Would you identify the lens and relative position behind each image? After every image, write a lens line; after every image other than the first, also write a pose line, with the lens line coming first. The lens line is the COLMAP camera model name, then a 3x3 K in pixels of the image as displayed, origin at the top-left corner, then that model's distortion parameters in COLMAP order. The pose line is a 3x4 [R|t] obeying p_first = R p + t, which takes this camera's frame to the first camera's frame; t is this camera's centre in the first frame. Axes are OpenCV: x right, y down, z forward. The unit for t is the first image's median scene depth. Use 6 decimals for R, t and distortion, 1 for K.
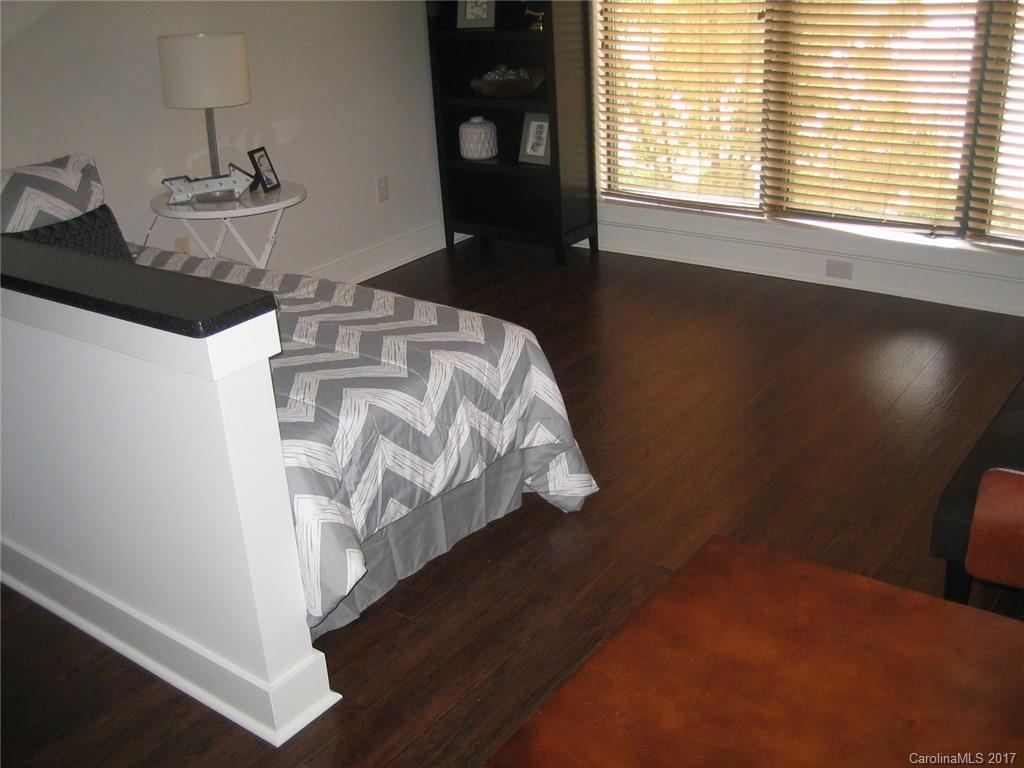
lens RADIAL K [[1074.1, 0, 509.4], [0, 1074.1, 382.2], [0, 0, 1]] dist [-0.093726, 0.000000]
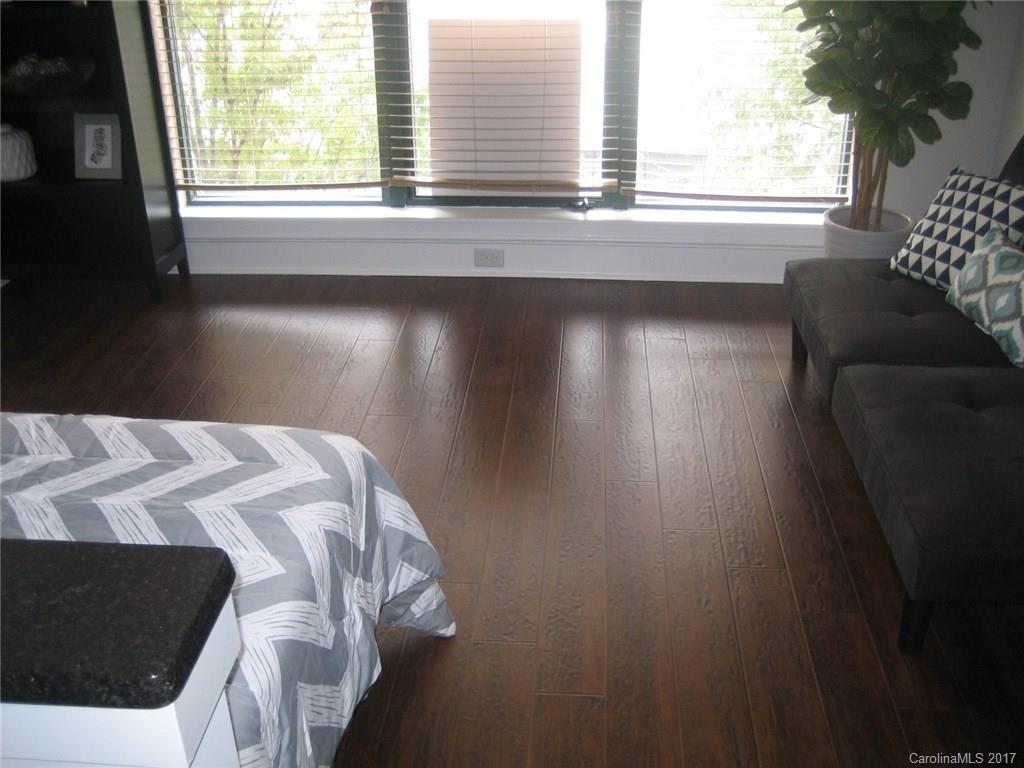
lens RADIAL K [[1074.1, 0, 506.2], [0, 1074.1, 394.6], [0, 0, 1]] dist [-0.093726, 0.000000]
pose [[0.849297, -0.202471, 0.487545, -0.132825], [0.179186, 0.979263, 0.094535, -0.070393], [-0.496575, 0.007073, 0.867965, 0.188193]]
